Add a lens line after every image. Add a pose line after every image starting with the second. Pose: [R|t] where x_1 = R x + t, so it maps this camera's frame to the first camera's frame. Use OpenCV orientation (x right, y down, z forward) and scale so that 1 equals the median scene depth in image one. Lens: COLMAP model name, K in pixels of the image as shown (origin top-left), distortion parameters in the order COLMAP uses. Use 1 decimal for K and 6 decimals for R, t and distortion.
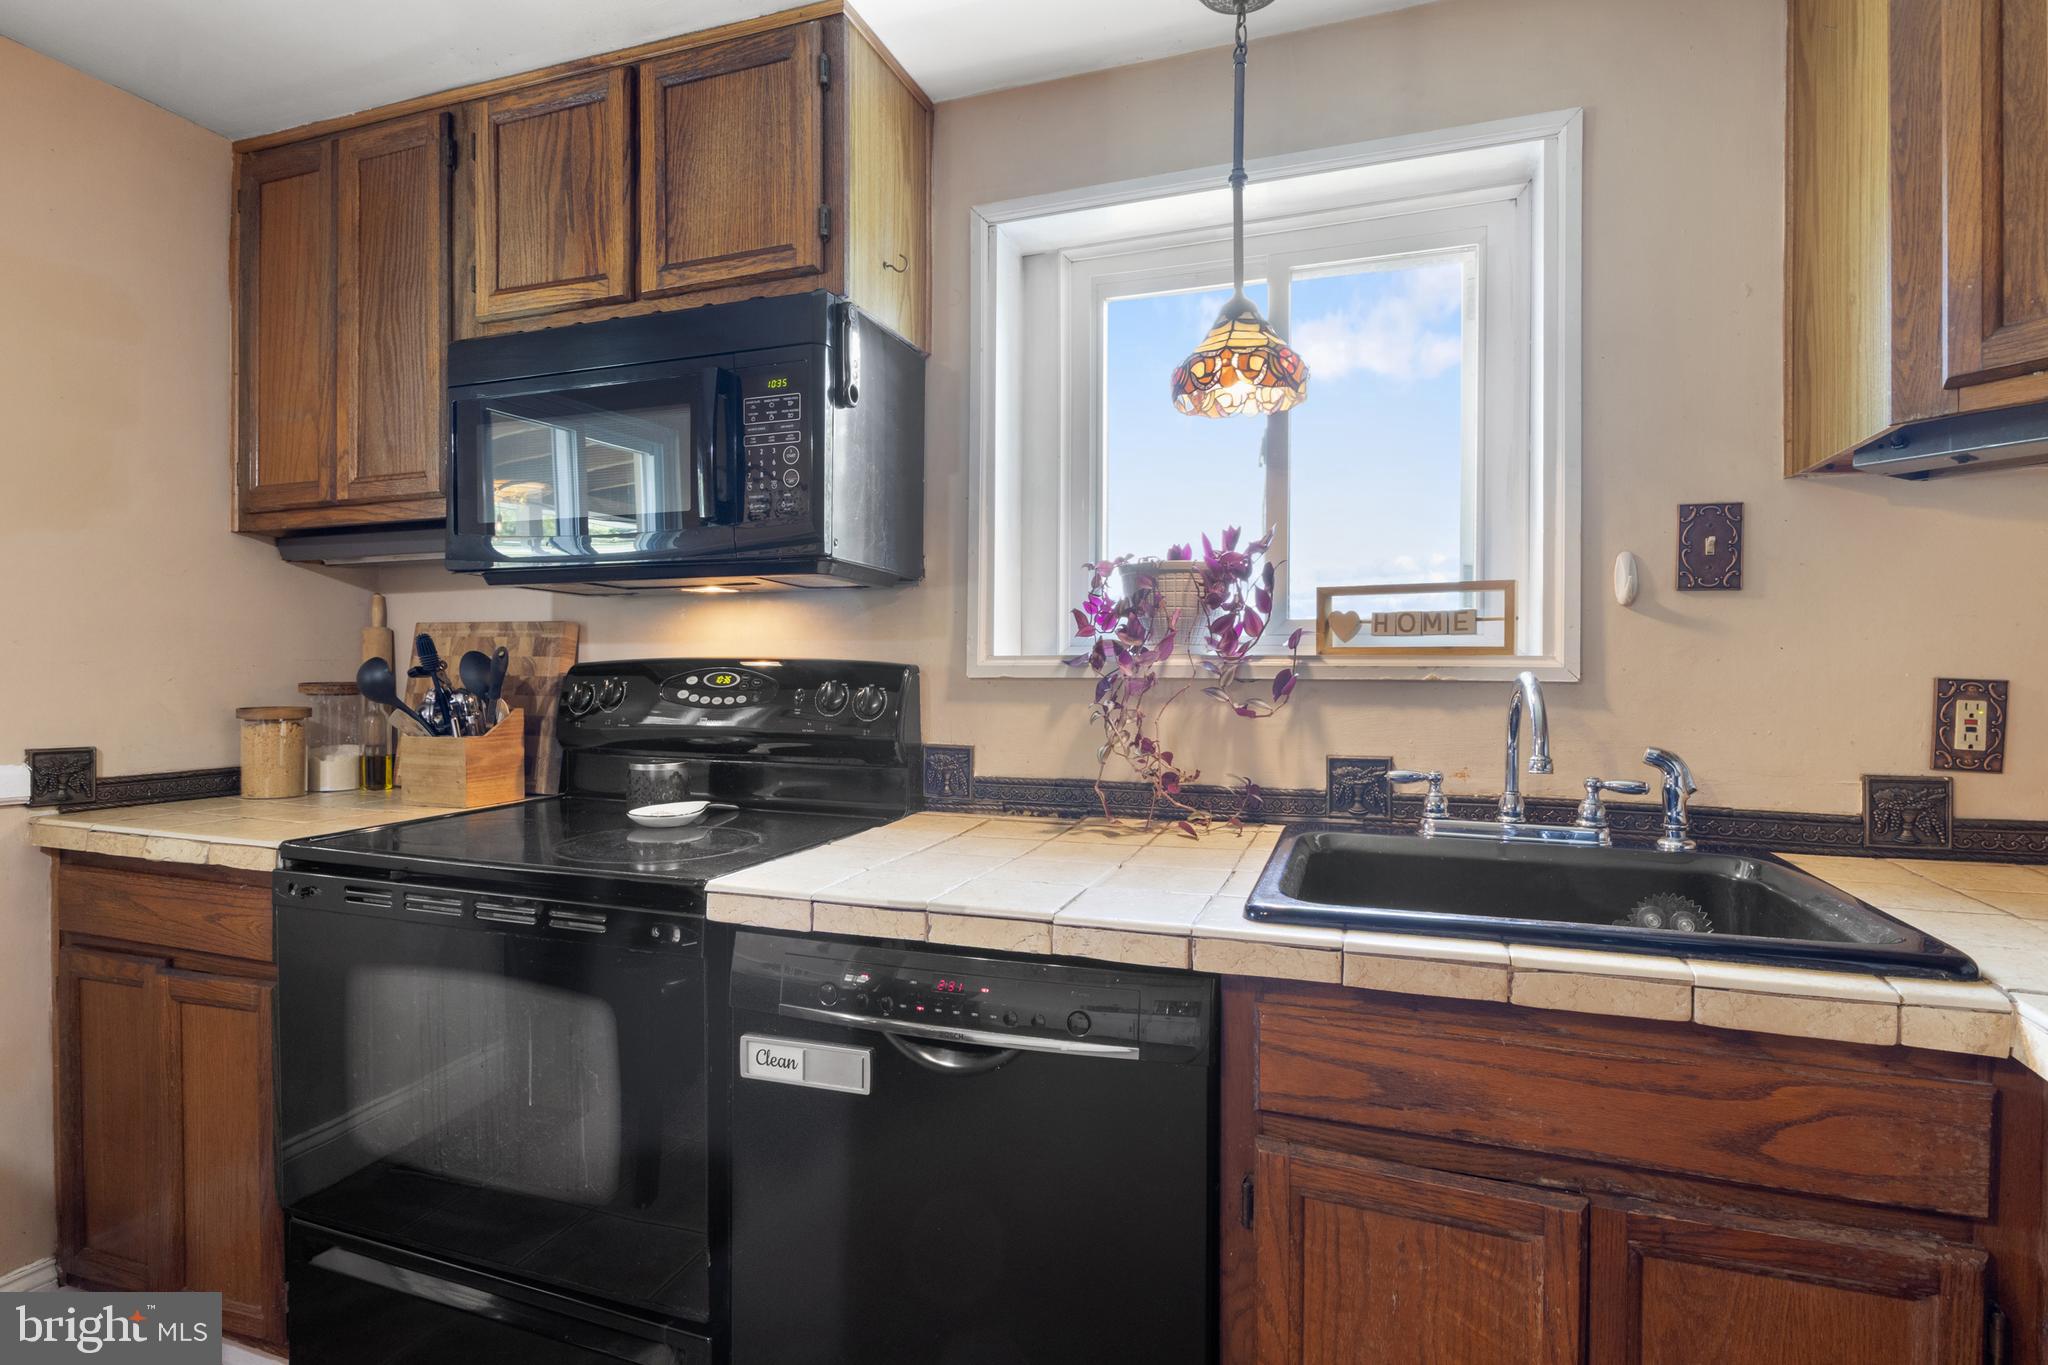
lens RADIAL K [[1013.6, 0, 1023.7], [0, 1013.6, 679.0], [0, 0, 1]] dist [-0.004660, -0.003266]
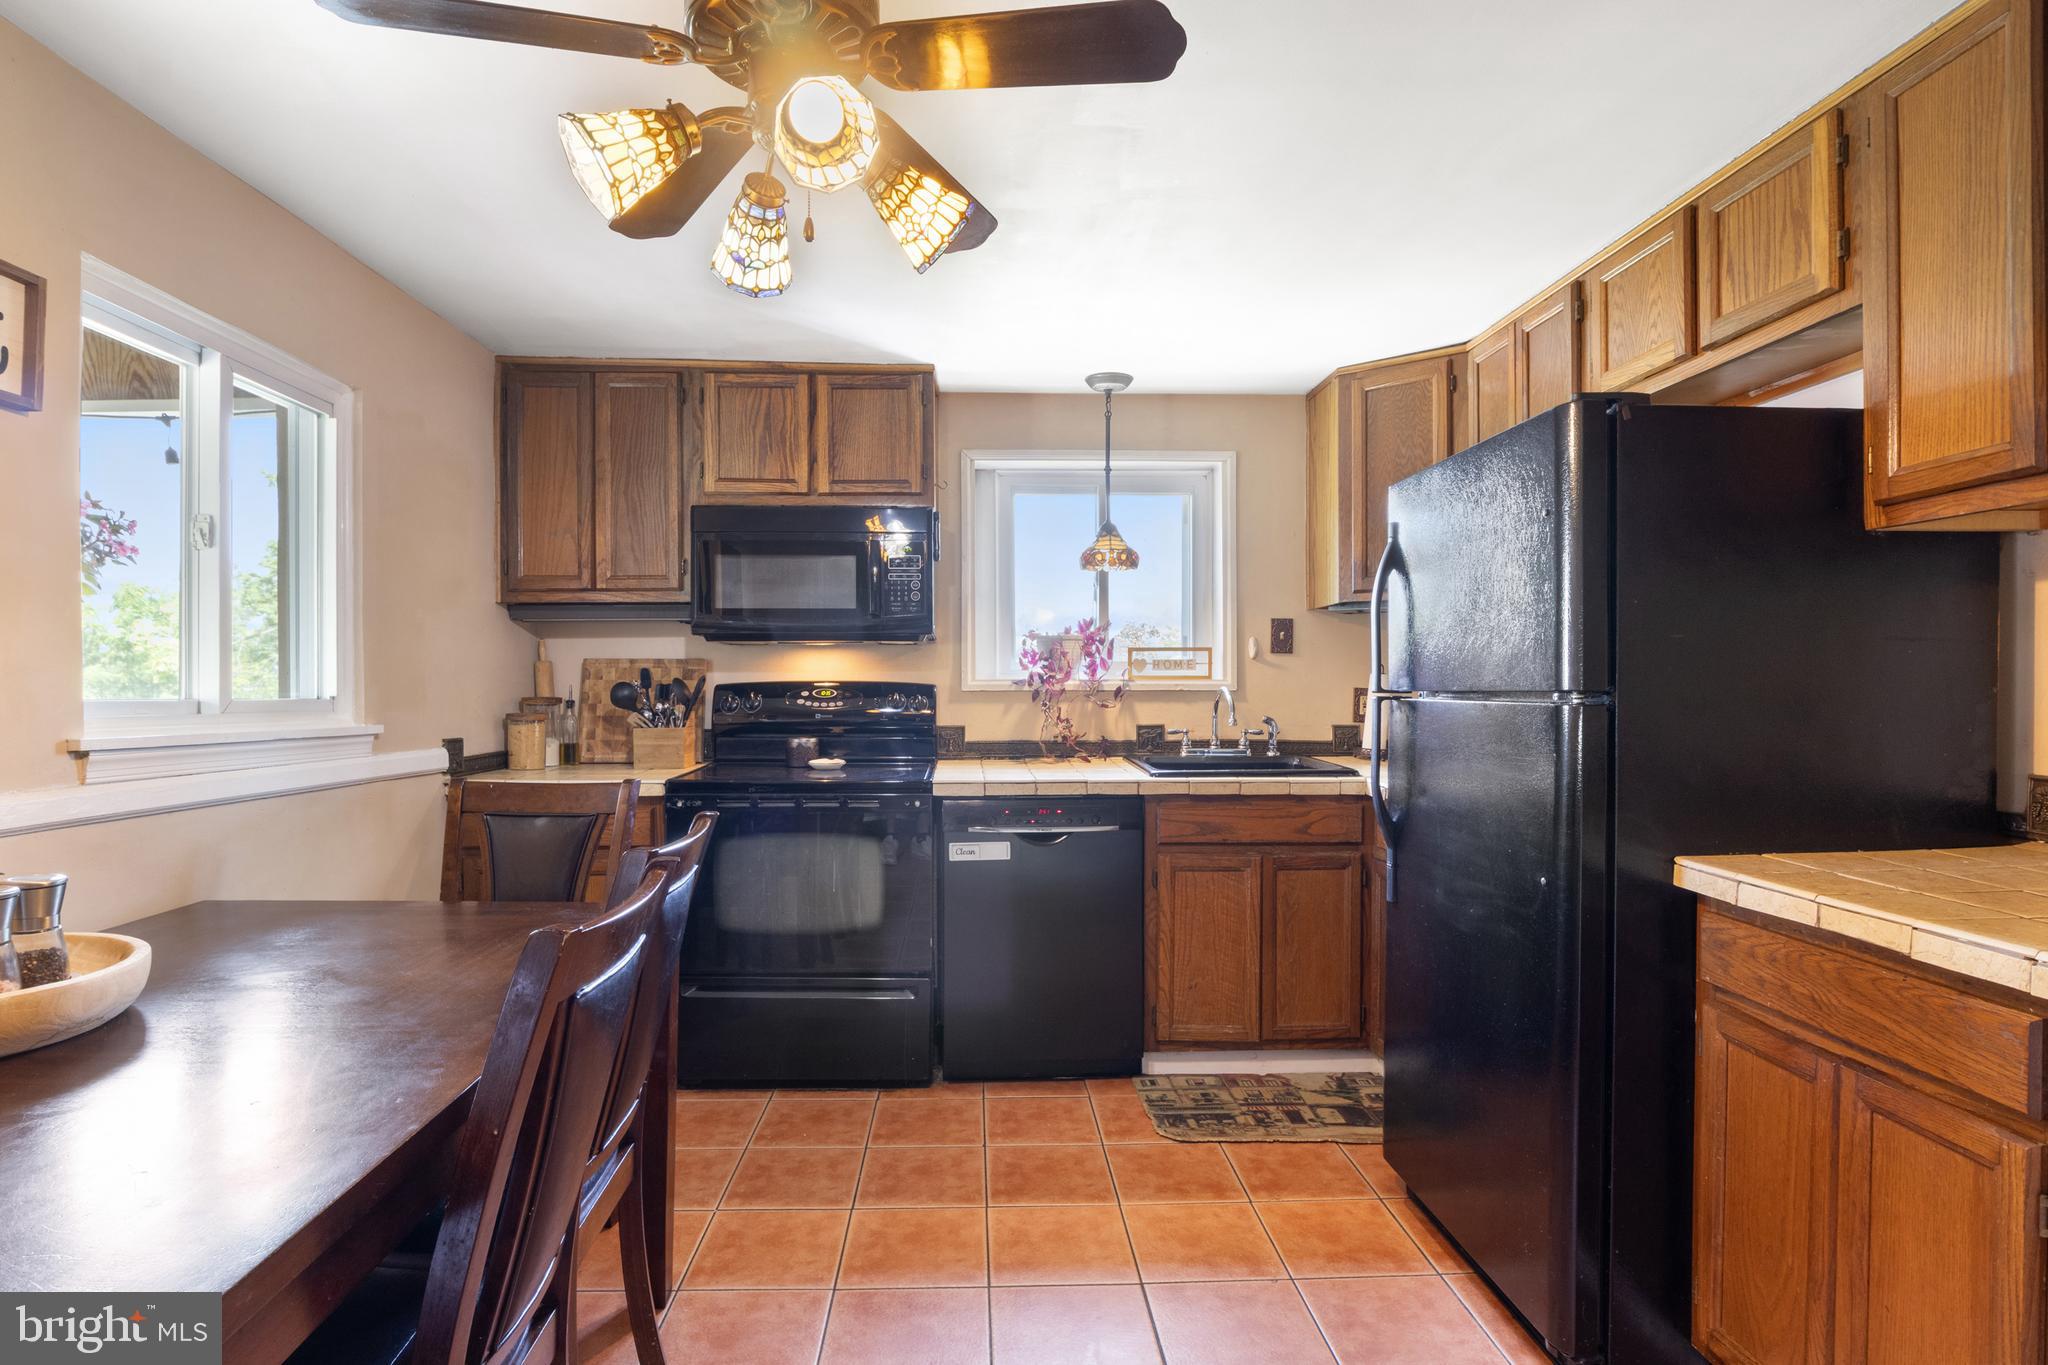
lens RADIAL K [[1013.6, 0, 1024.7], [0, 1013.6, 685.2], [0, 0, 1]] dist [-0.004660, -0.003266]
pose [[0.923582, -0.007239, 0.383333, -0.789927], [0.007957, 0.999968, -0.000288, -0.012047], [-0.383319, 0.003316, 0.923610, -0.971283]]
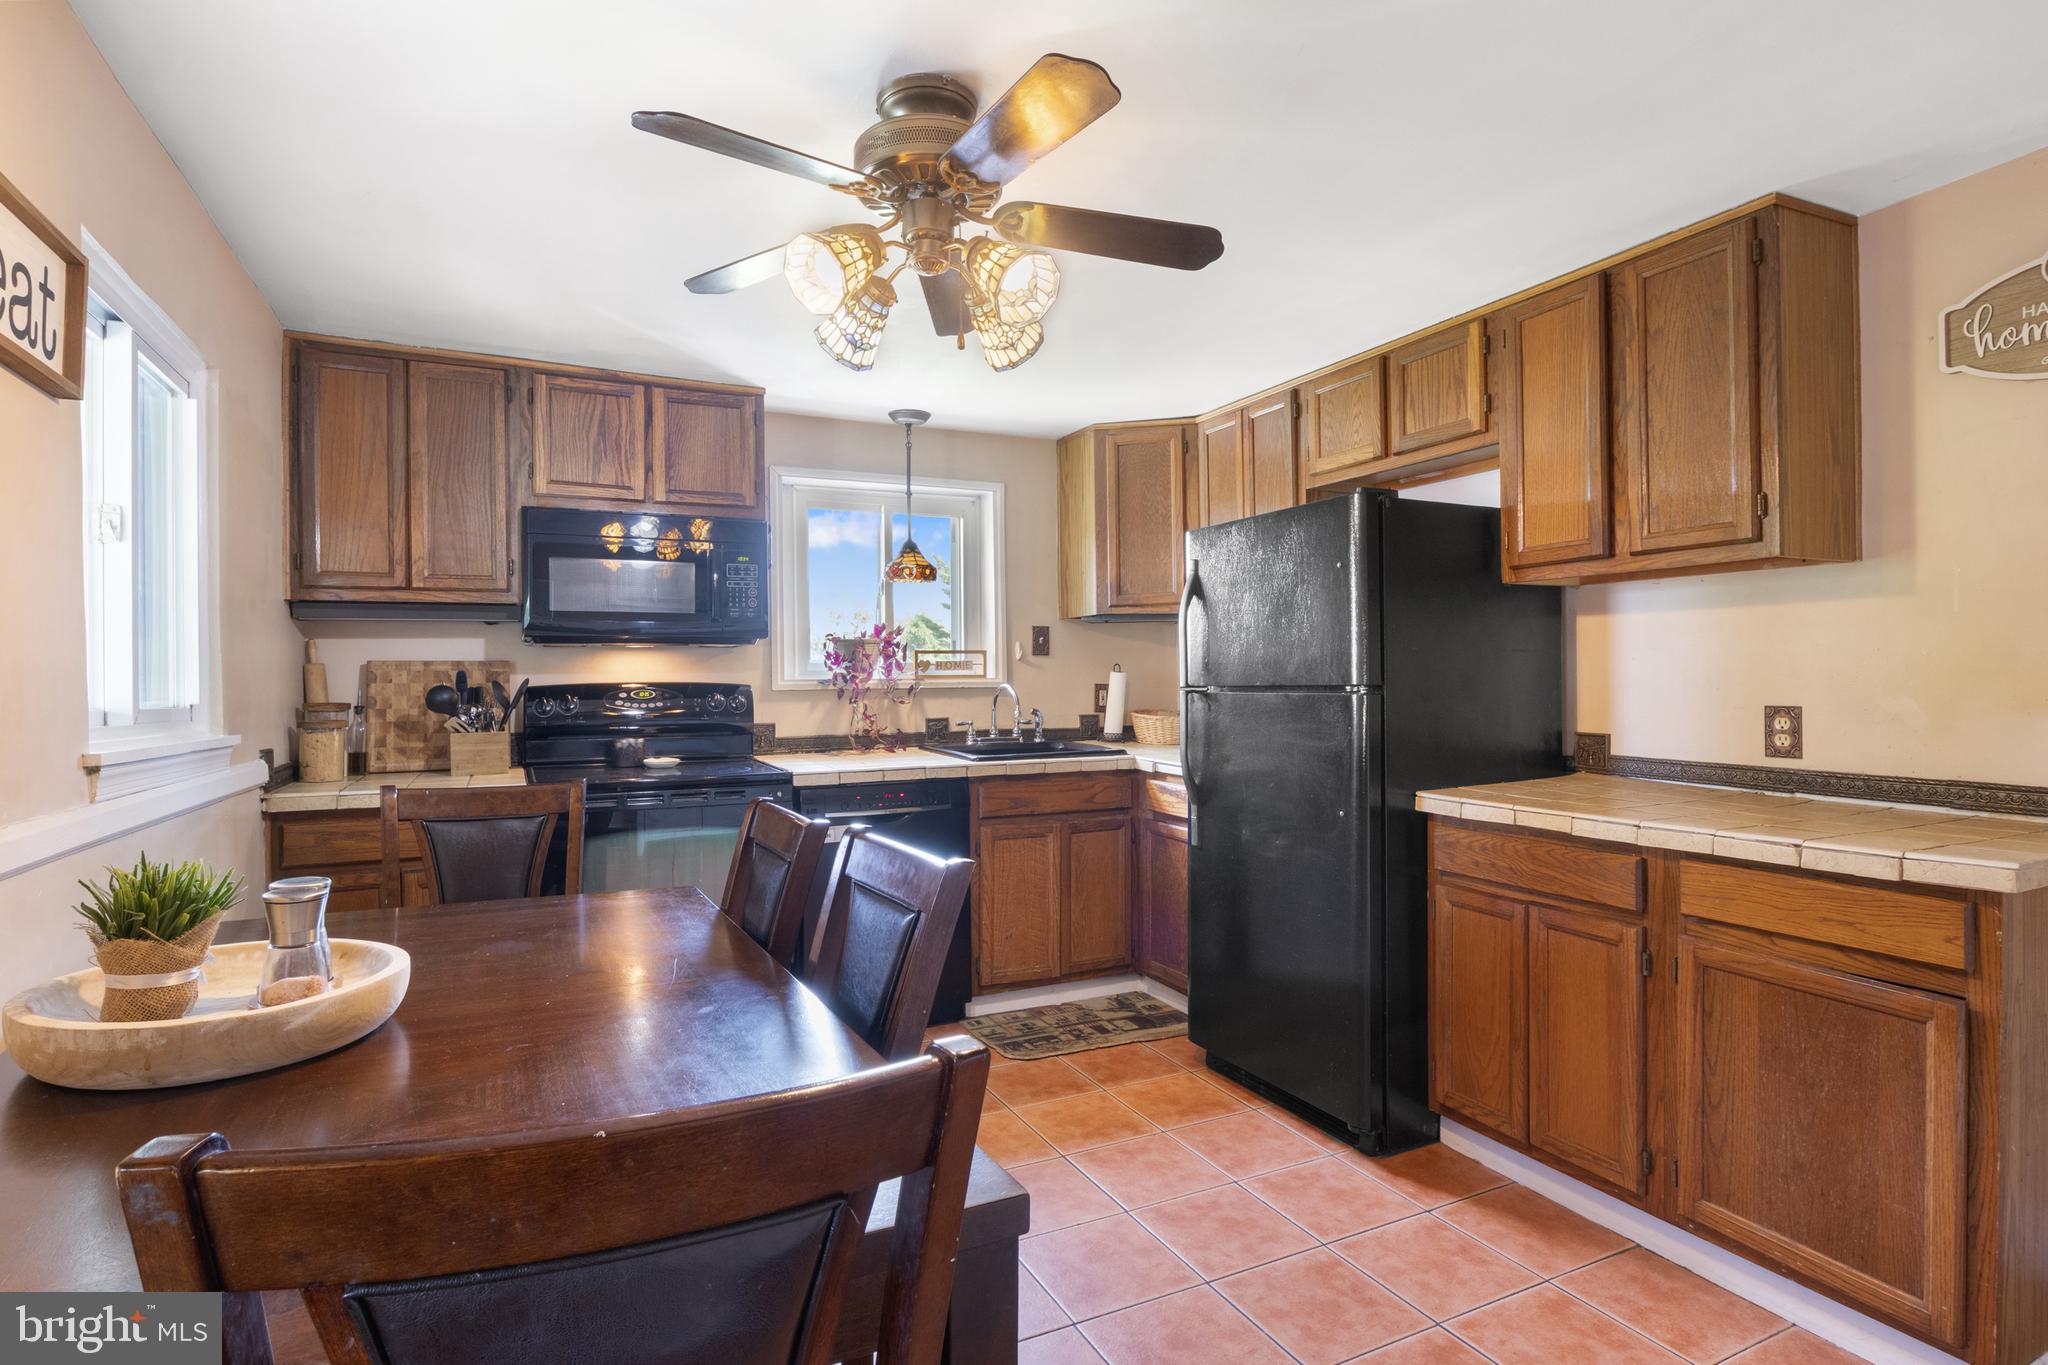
lens RADIAL K [[1013.6, 0, 1020.2], [0, 1013.6, 668.1], [0, 0, 1]] dist [-0.004660, -0.003266]
pose [[0.697883, -0.005133, 0.716194, -1.362623], [0.016669, 0.999820, -0.009077, -0.022358], [-0.716018, 0.018273, 0.697843, -0.941043]]
